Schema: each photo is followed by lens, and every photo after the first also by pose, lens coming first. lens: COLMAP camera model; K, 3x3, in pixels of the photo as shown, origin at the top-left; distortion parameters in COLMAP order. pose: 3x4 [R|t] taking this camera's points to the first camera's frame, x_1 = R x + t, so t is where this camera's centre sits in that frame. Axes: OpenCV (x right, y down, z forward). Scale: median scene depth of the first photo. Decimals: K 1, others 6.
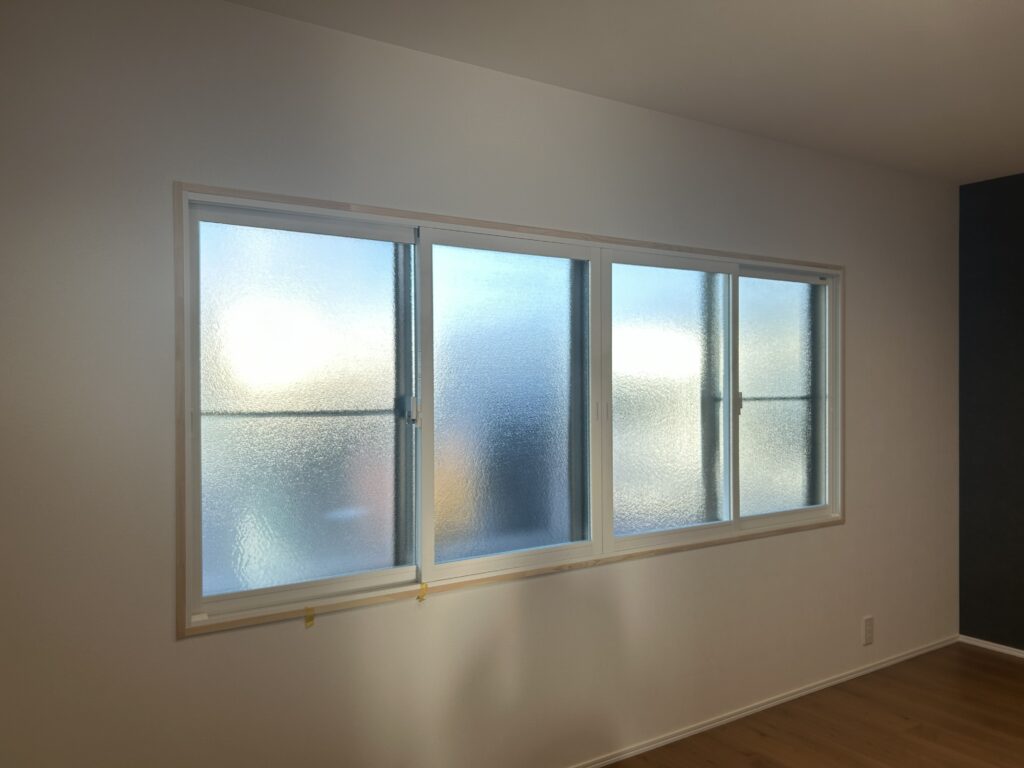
lens RADIAL K [[770.8, 0, 508.3], [0, 770.8, 391.5], [0, 0, 1]] dist [0.071784, -0.099876]
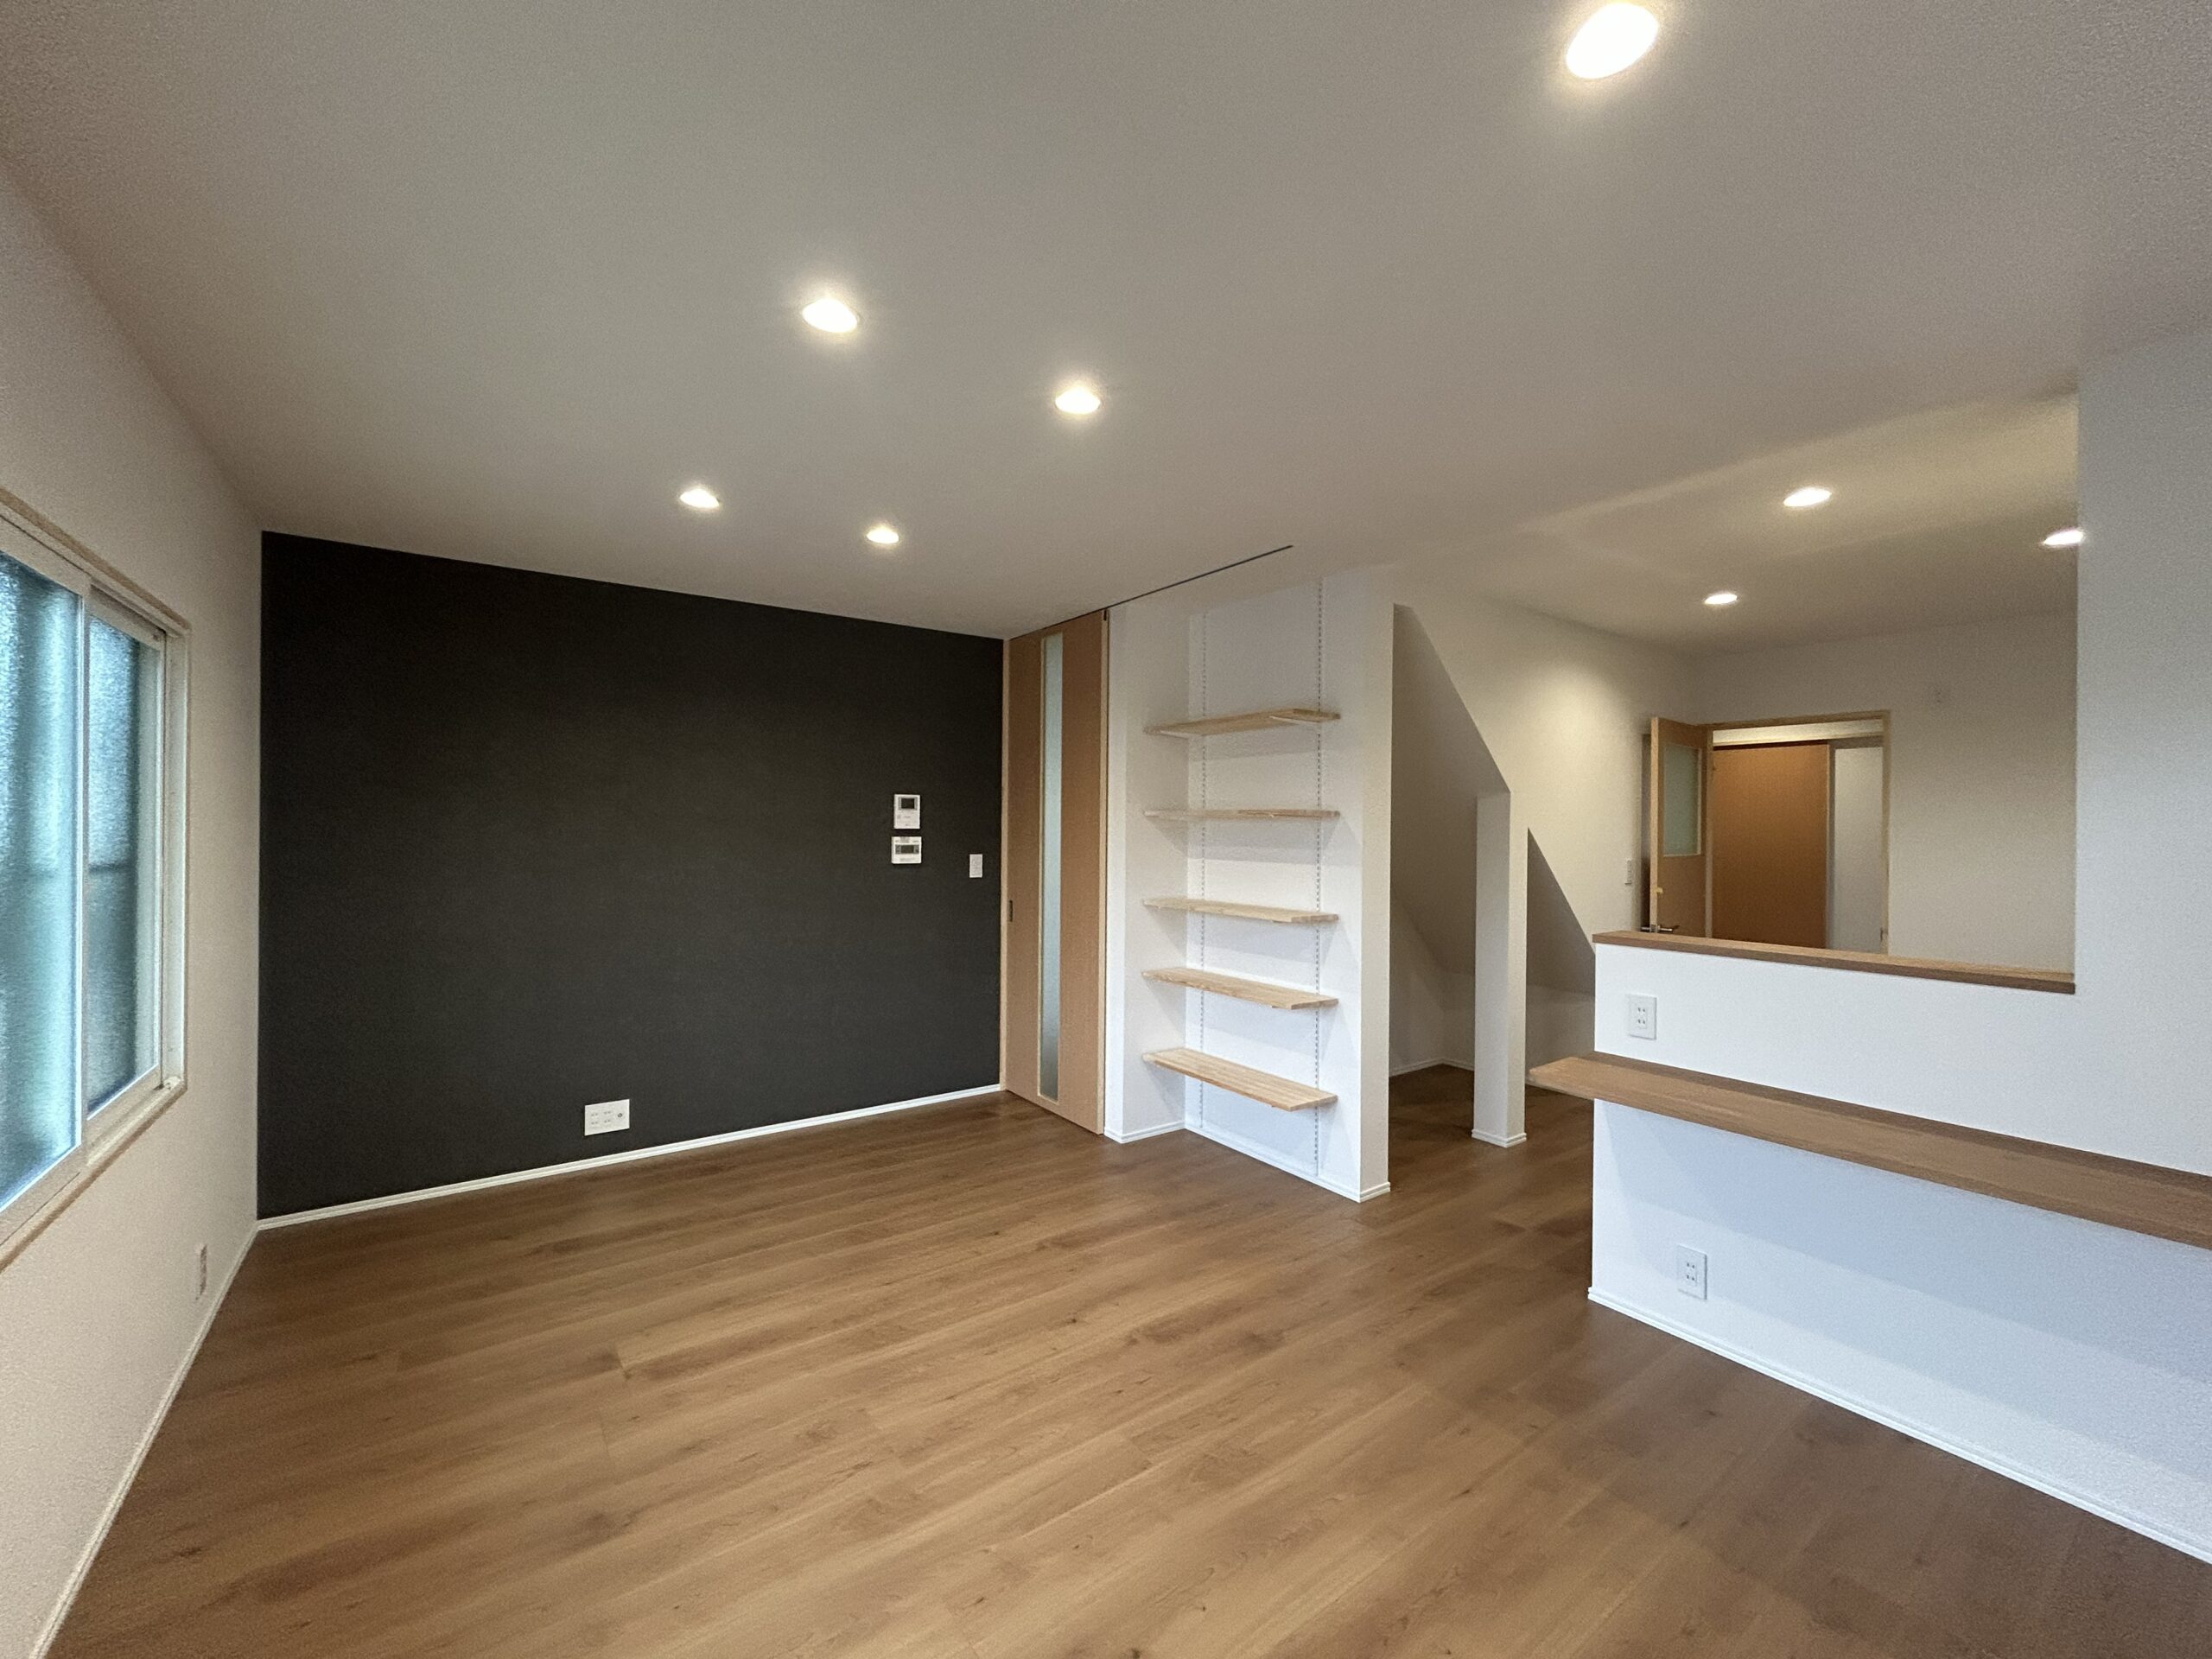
lens RADIAL K [[890.6, 0, 1098.2], [0, 890.6, 828.1], [0, 0, 1]] dist [-0.000960, -0.000202]
pose [[-0.069527, 0.008459, 0.997544, -0.262188], [0.000917, 0.999964, -0.008416, -0.010521], [-0.997580, 0.000330, -0.069532, 0.448104]]
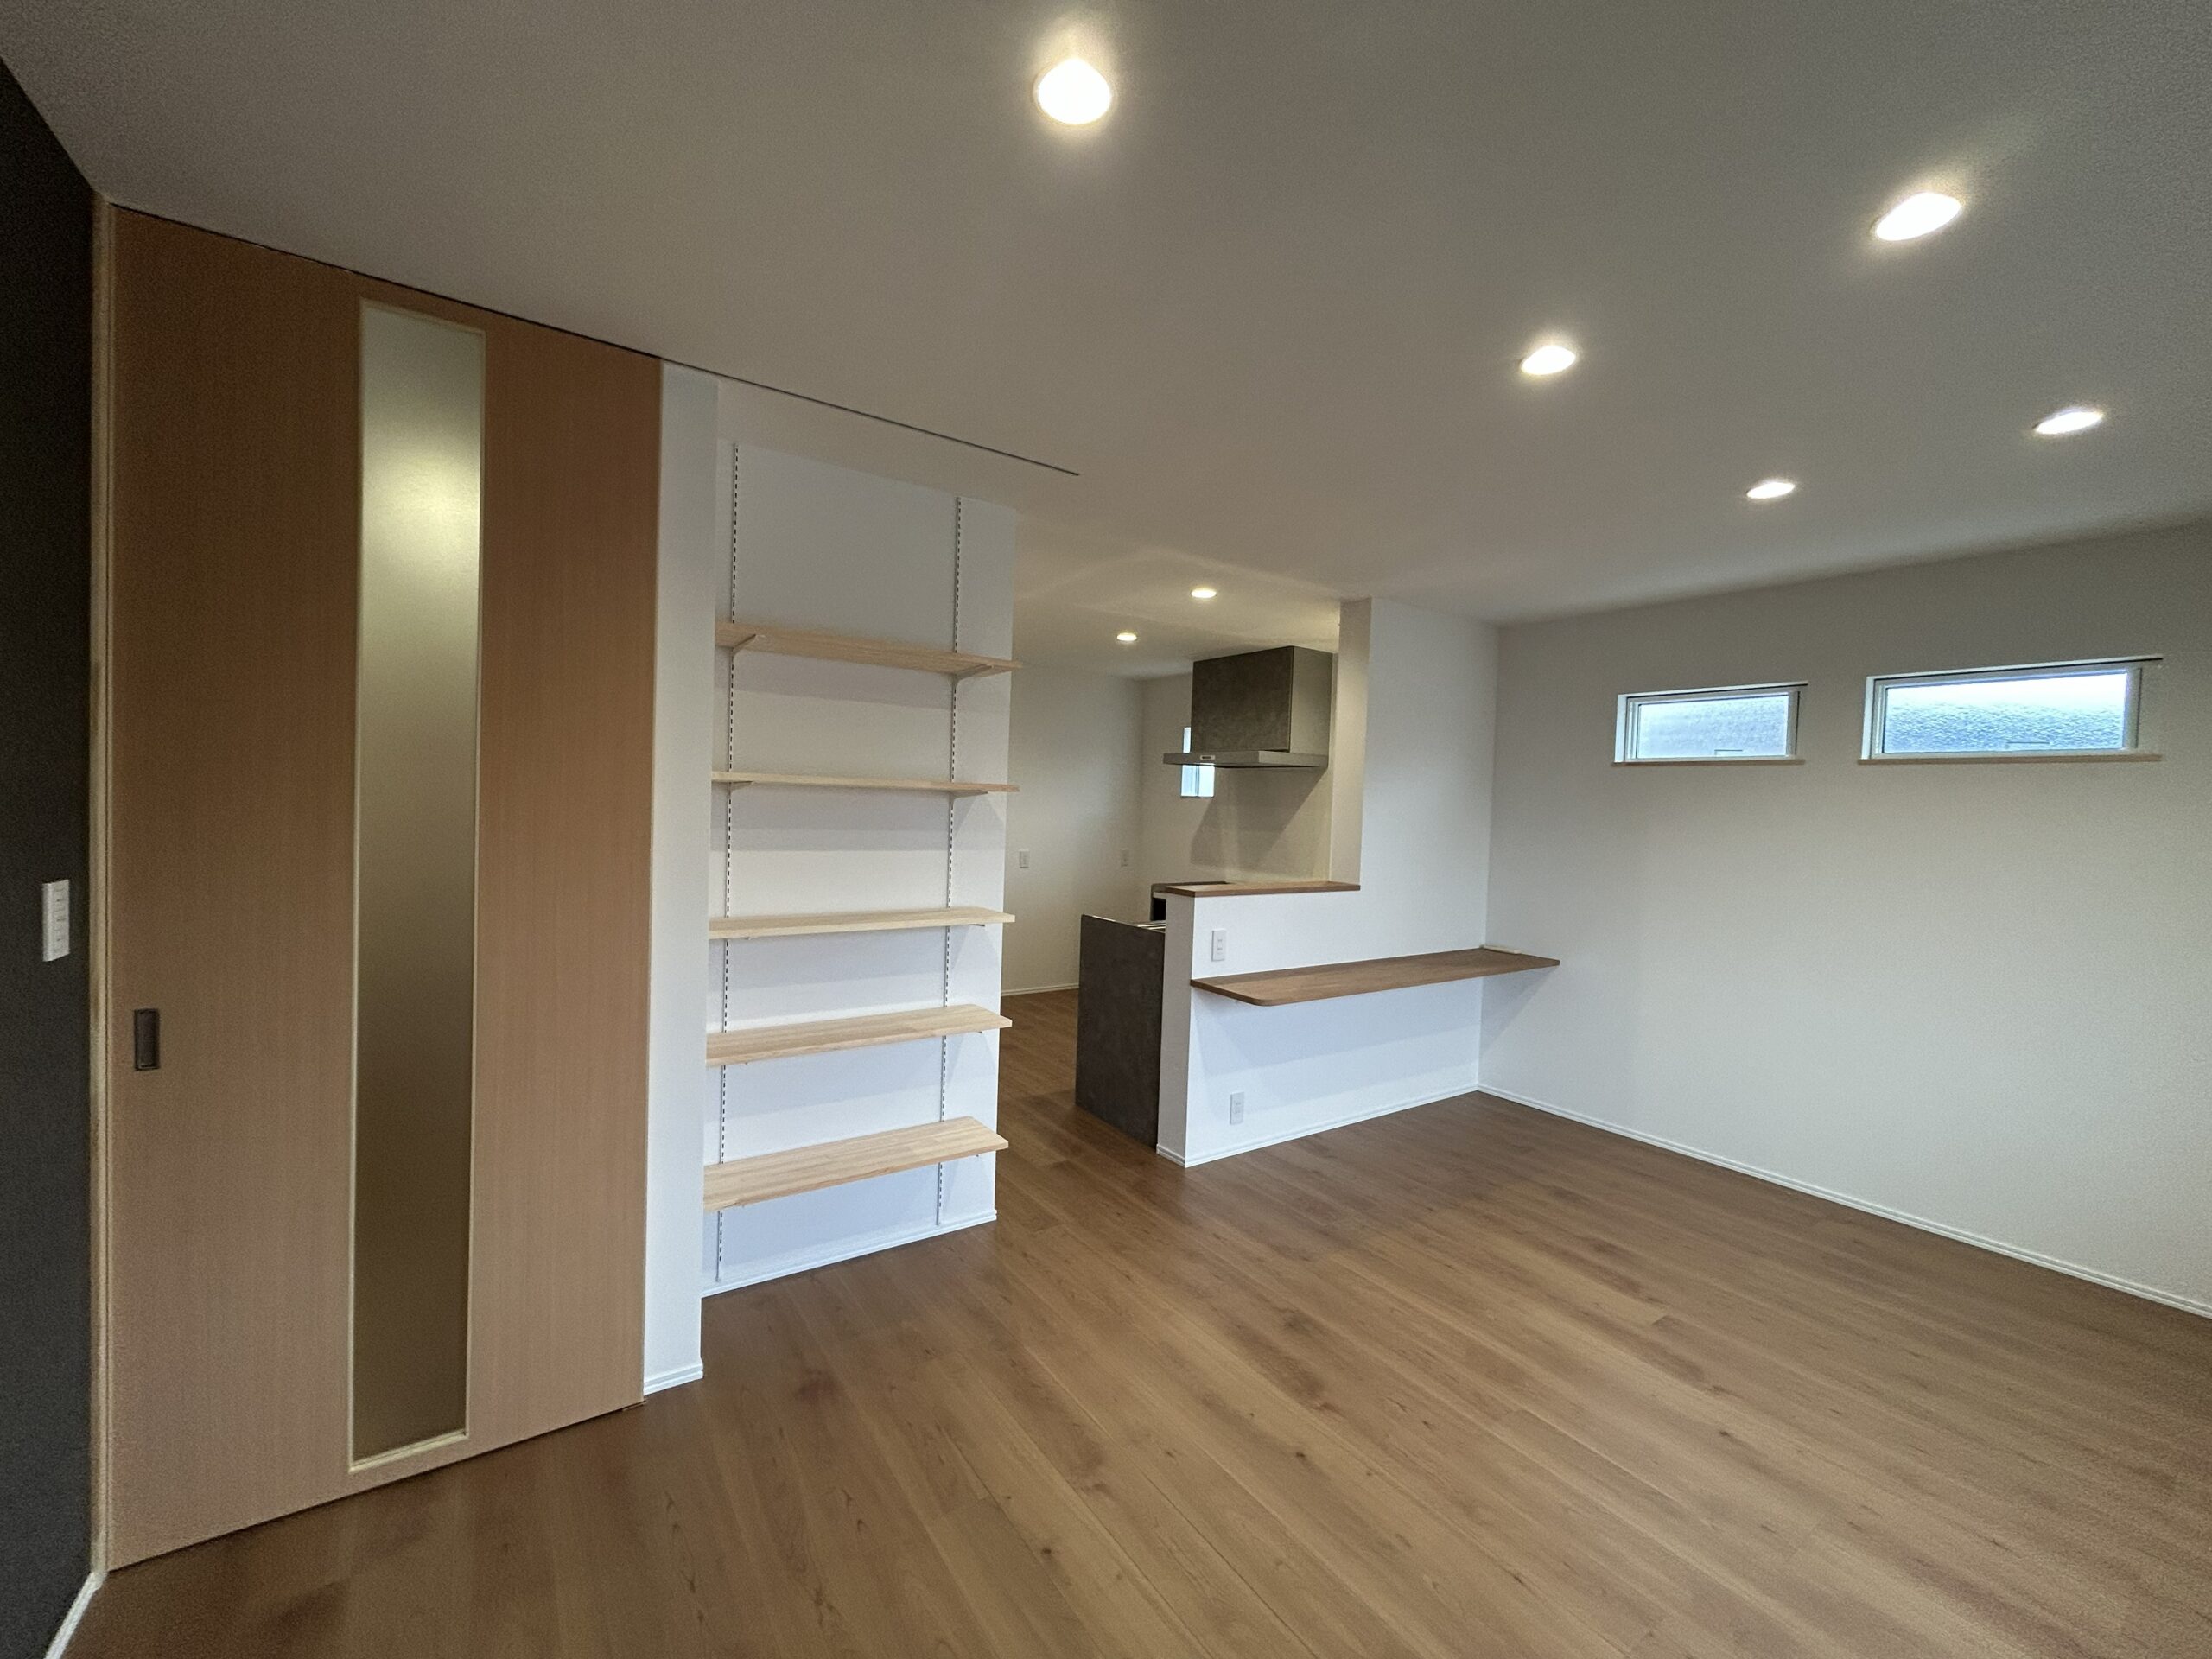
lens RADIAL K [[890.6, 0, 1098.2], [0, 890.6, 828.1], [0, 0, 1]] dist [-0.000960, -0.000202]
pose [[-0.998249, -0.021371, -0.055153, 0.716485], [-0.023574, 0.998937, 0.039613, -0.035396], [0.054248, 0.040844, -0.997692, 1.003855]]
